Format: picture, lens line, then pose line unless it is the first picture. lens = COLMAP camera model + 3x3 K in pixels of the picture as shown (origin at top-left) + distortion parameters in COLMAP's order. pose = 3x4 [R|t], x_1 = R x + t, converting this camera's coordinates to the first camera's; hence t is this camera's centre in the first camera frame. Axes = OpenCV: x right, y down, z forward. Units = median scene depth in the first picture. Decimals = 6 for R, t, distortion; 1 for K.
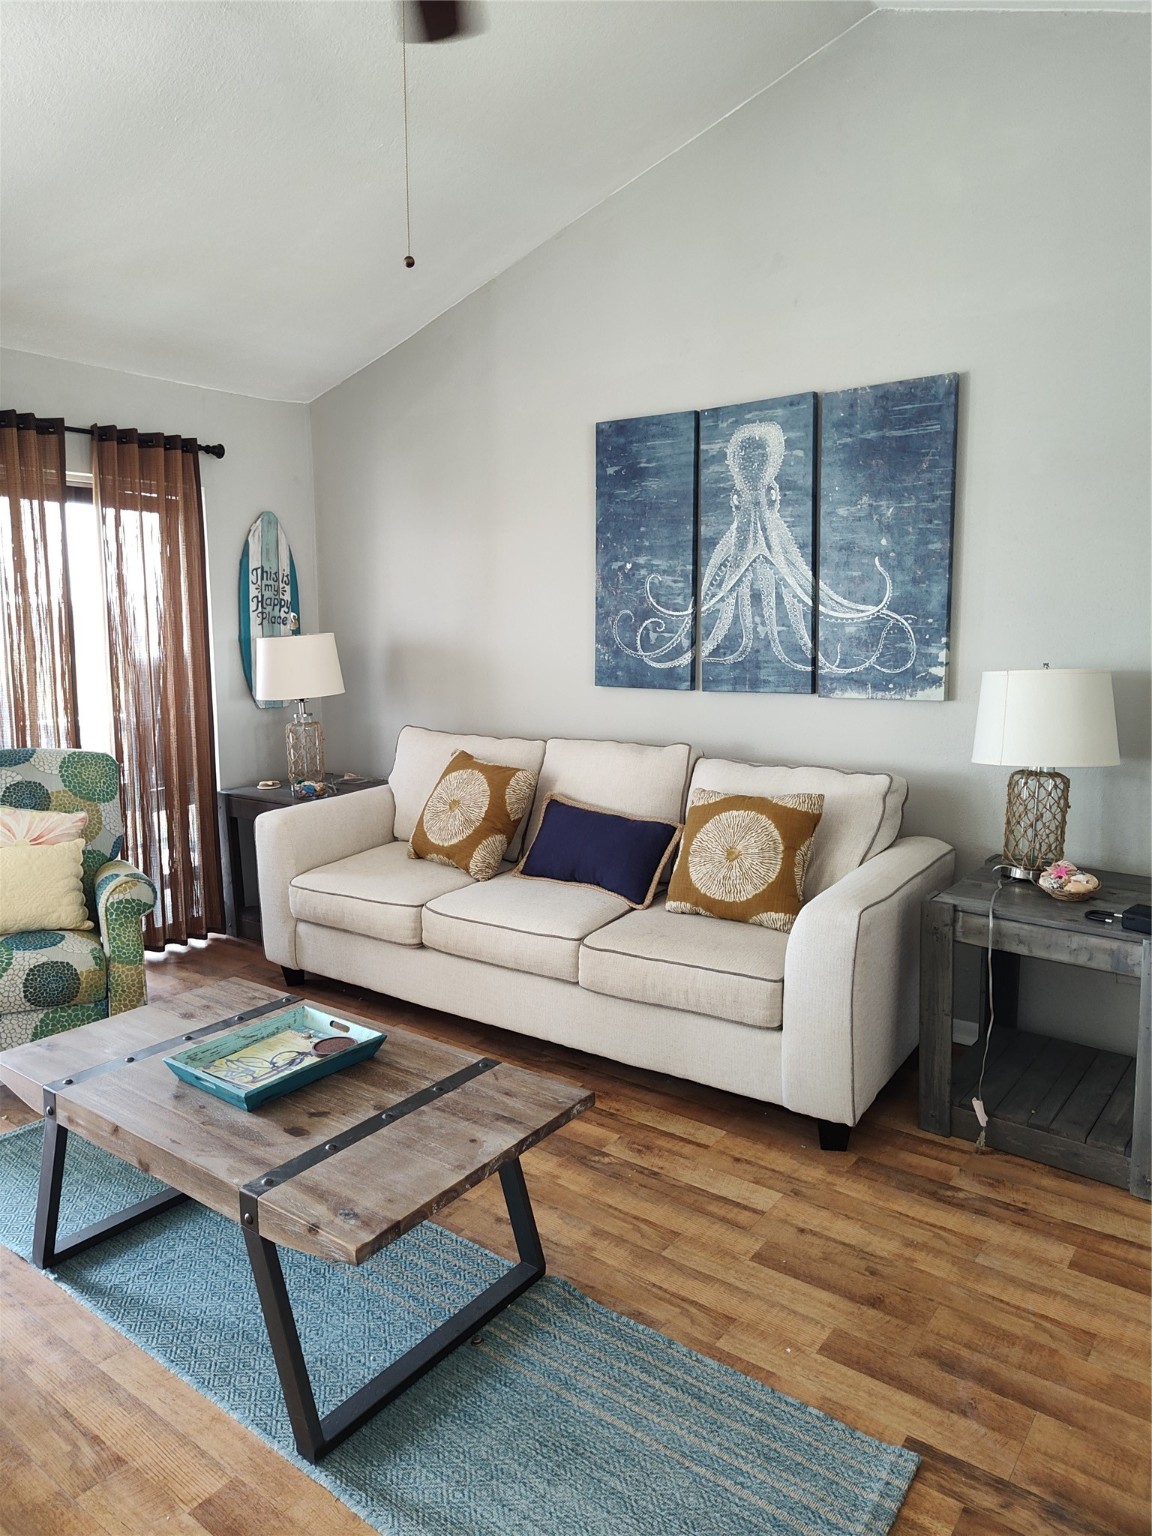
lens RADIAL K [[1049.4, 0, 564.6], [0, 1049.4, 764.9], [0, 0, 1]] dist [0.039474, -0.044320]
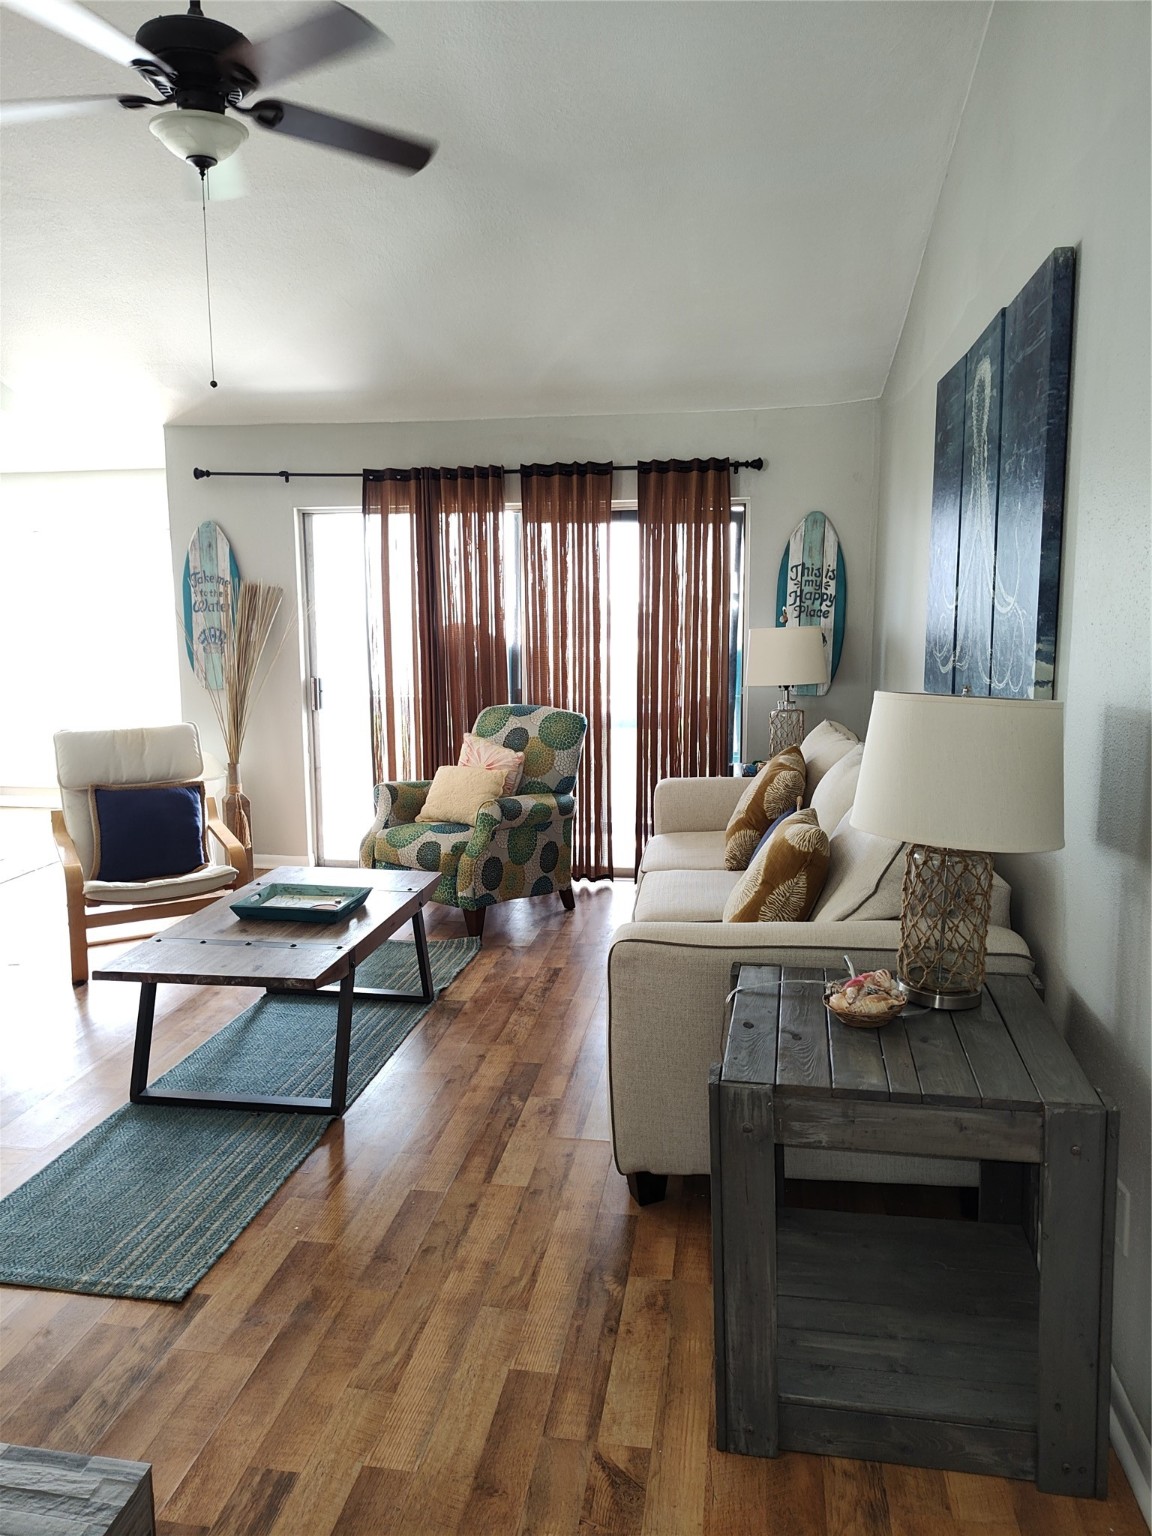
lens RADIAL K [[1049.4, 0, 562.3], [0, 1049.4, 768.2], [0, 0, 1]] dist [0.039474, -0.044320]
pose [[0.452097, 0.132161, -0.882123, 0.656272], [-0.120444, 0.988950, 0.086437, -0.049882], [0.883799, 0.067168, 0.463020, 0.332781]]
